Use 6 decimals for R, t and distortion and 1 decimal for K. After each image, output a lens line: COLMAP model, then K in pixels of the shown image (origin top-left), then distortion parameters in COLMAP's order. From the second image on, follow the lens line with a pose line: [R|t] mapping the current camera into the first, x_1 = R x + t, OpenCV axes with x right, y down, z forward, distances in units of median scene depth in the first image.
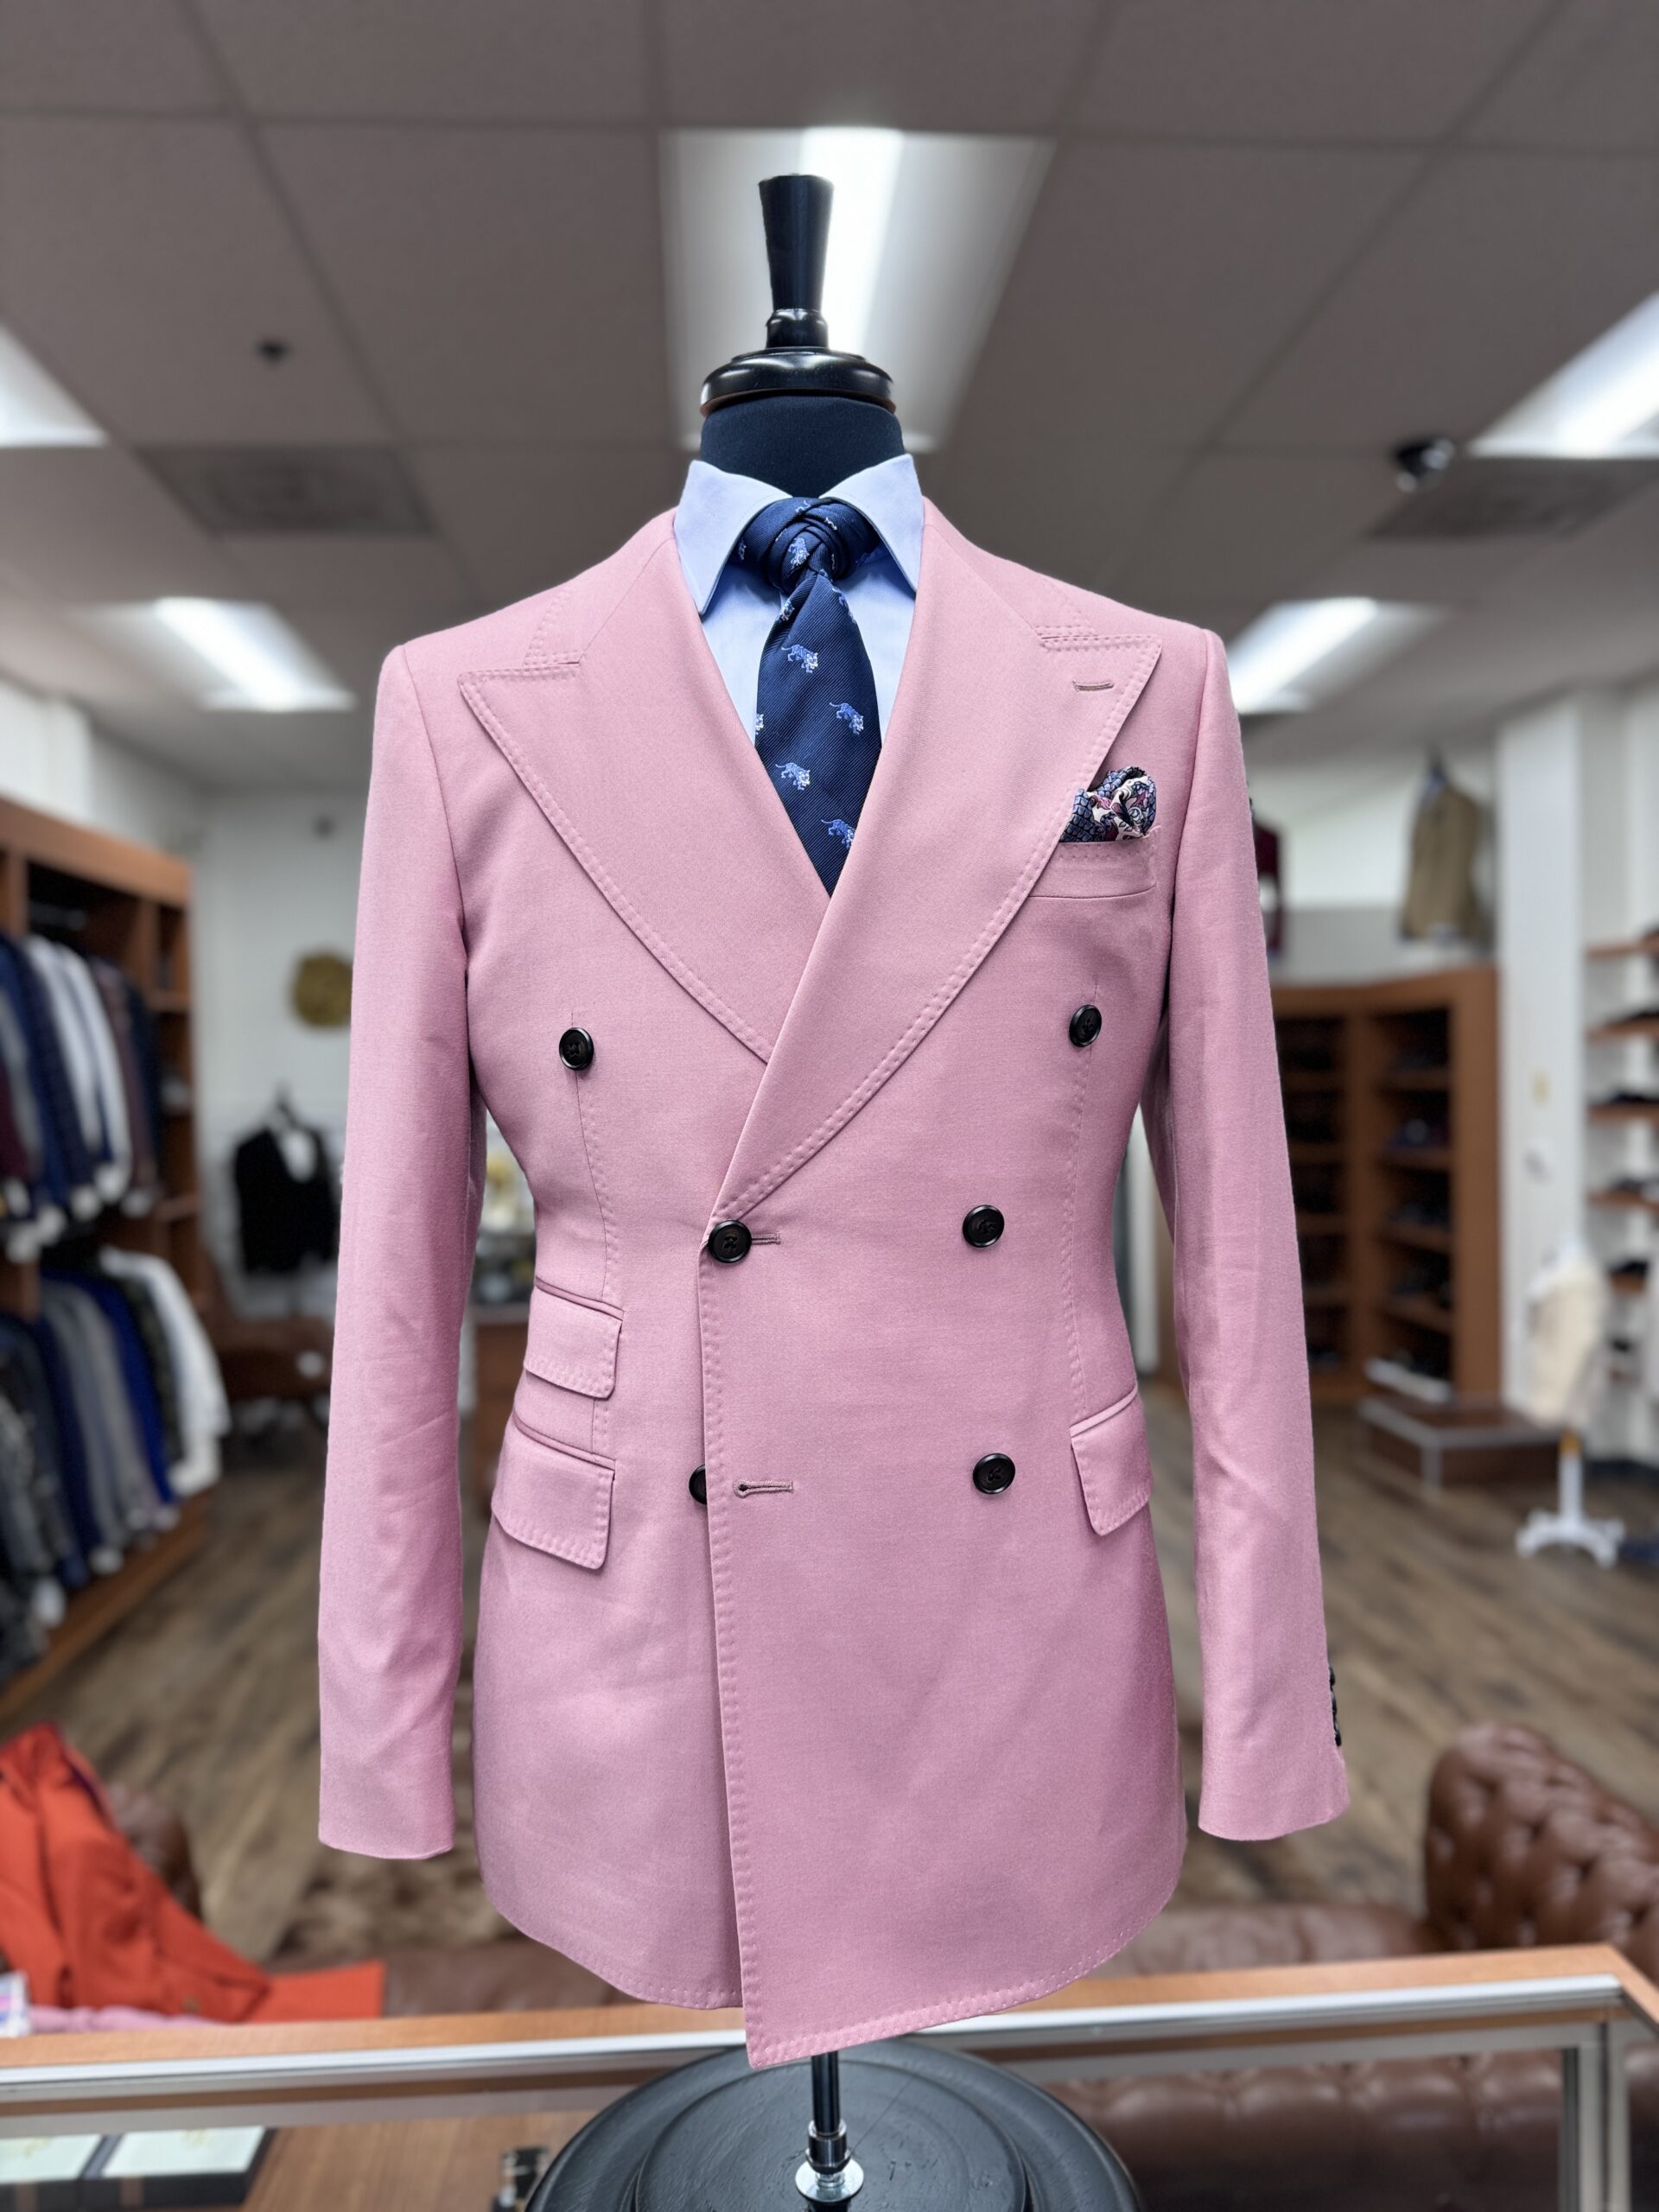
lens RADIAL K [[1583.3, 0, 849.2], [0, 1583.3, 1119.7], [0, 0, 1]] dist [0.043219, -0.067034]
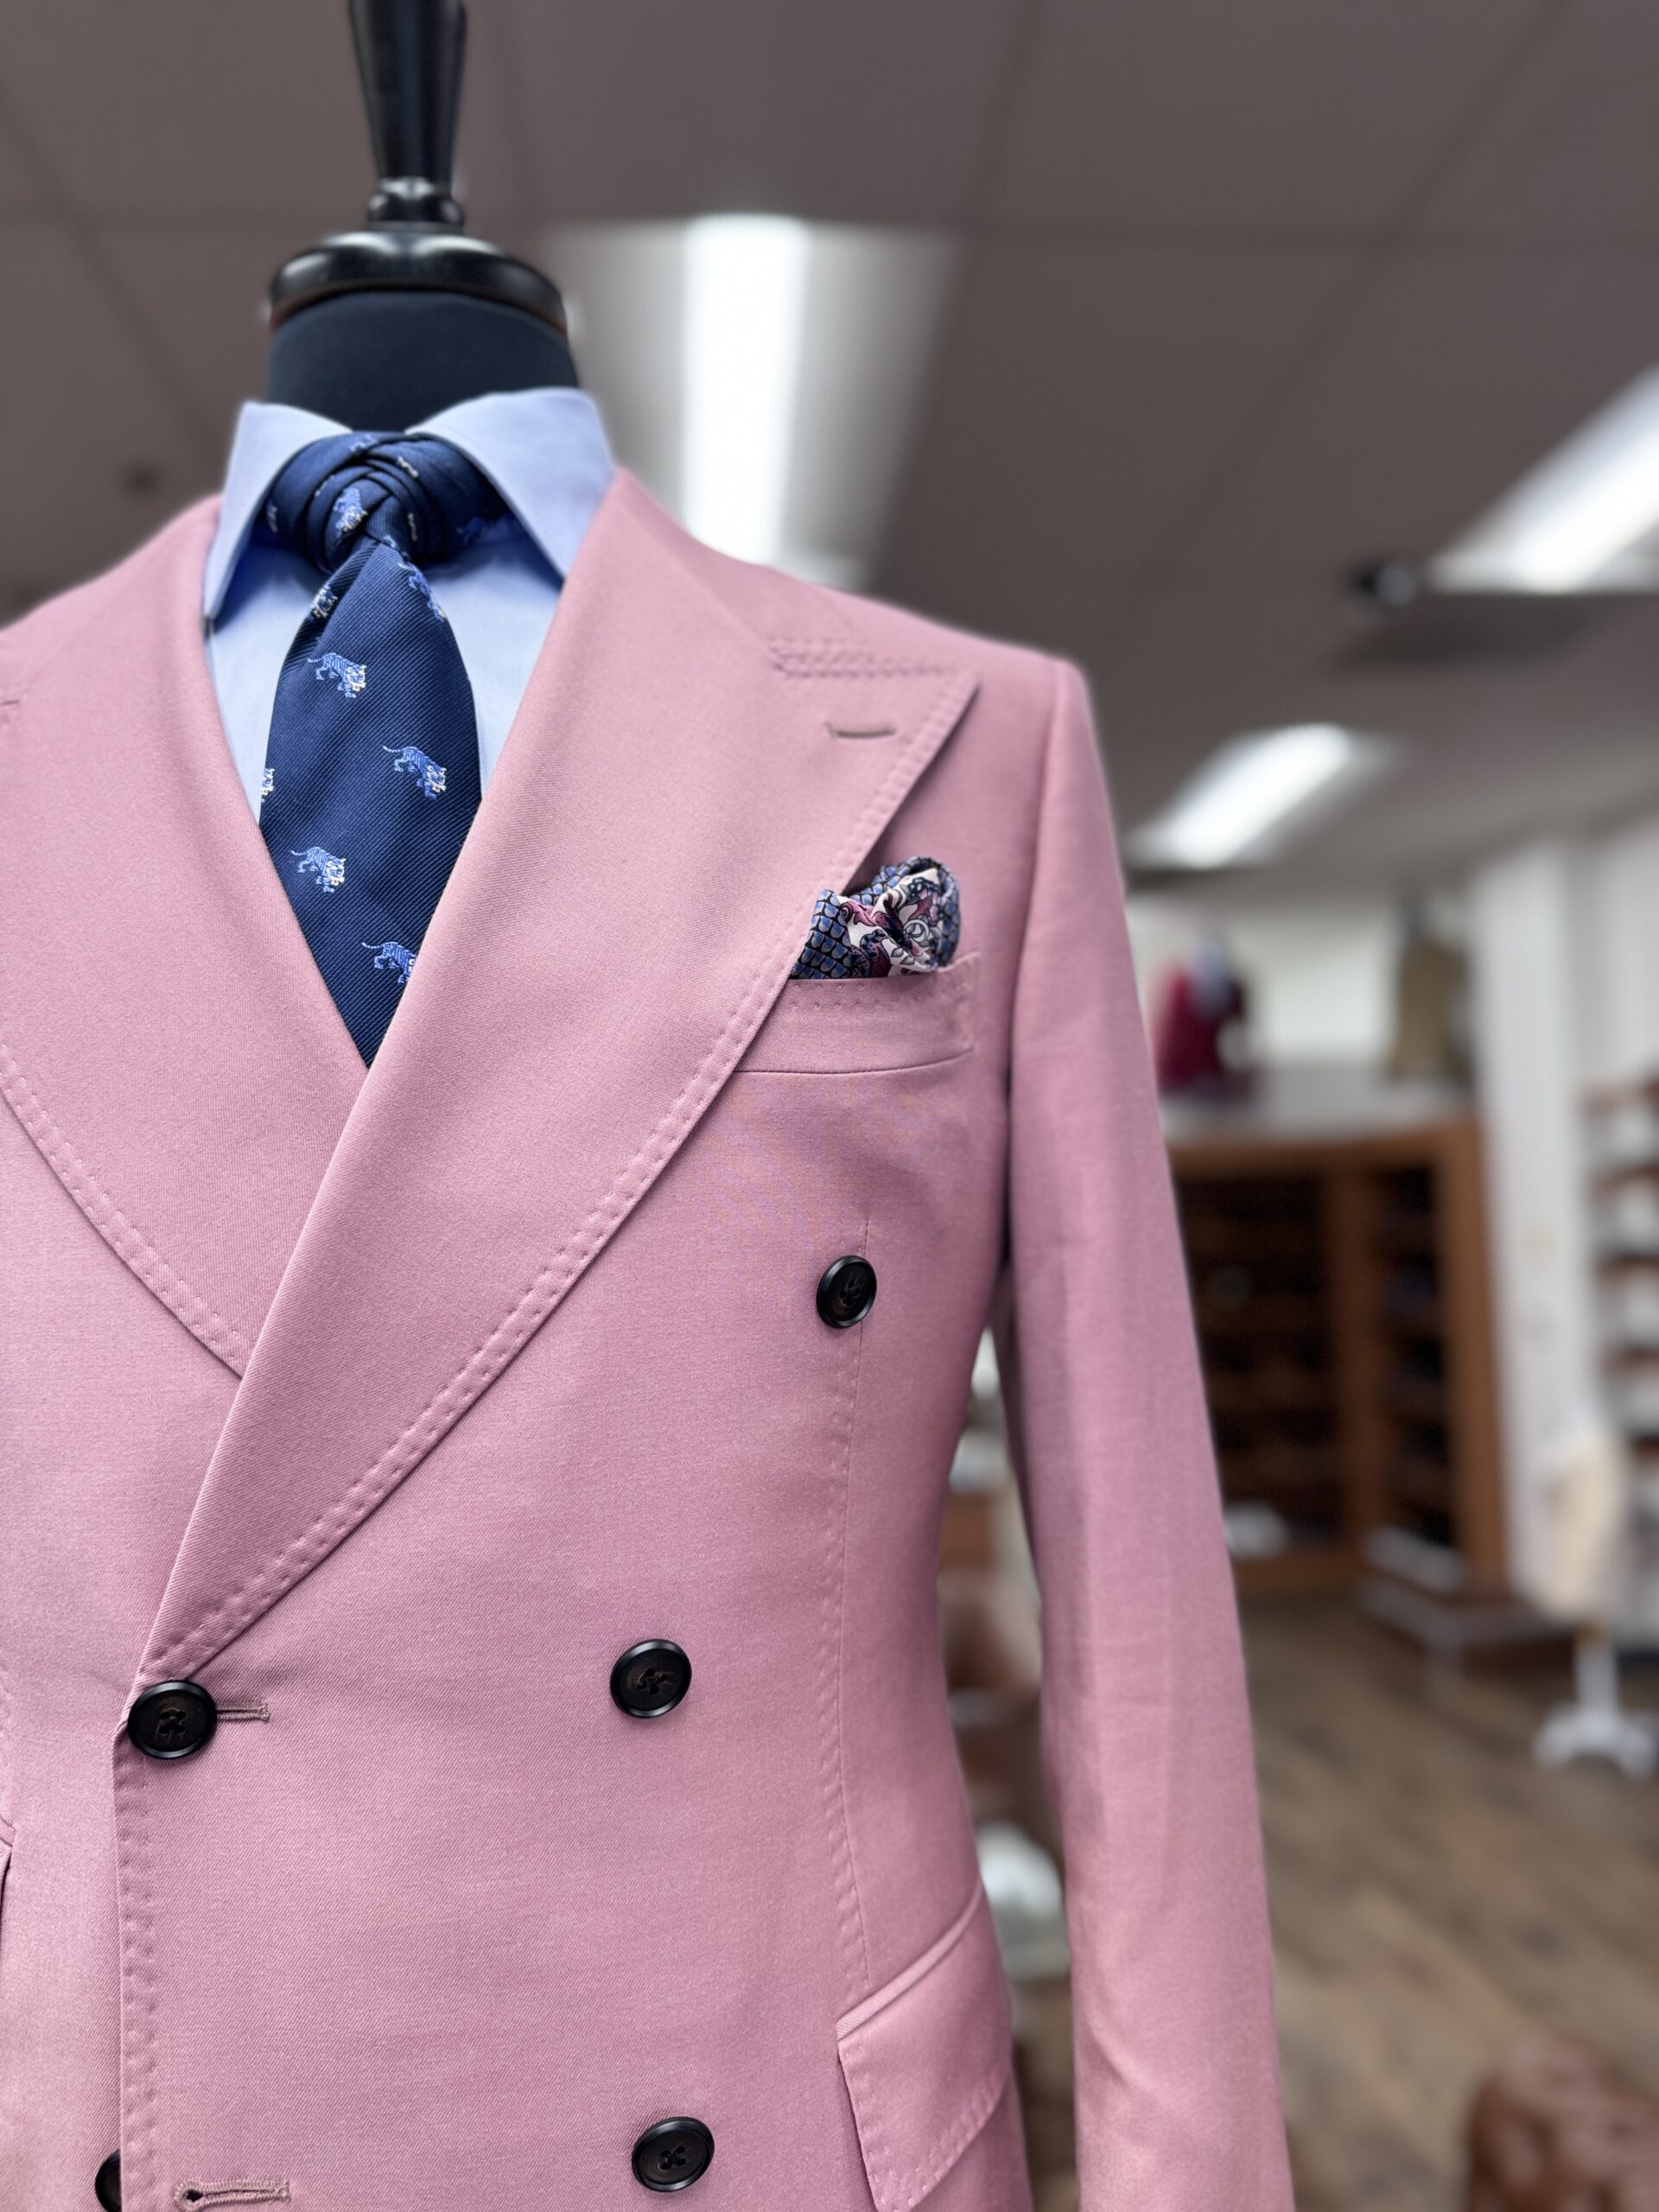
lens RADIAL K [[1583.3, 0, 849.0], [0, 1583.3, 1100.3], [0, 0, 1]] dist [0.043219, -0.067034]
pose [[0.999867, -0.013795, 0.008654, 0.140127], [0.014643, 0.994147, -0.107035, -0.064672], [-0.007127, 0.107148, 0.994218, 0.401863]]
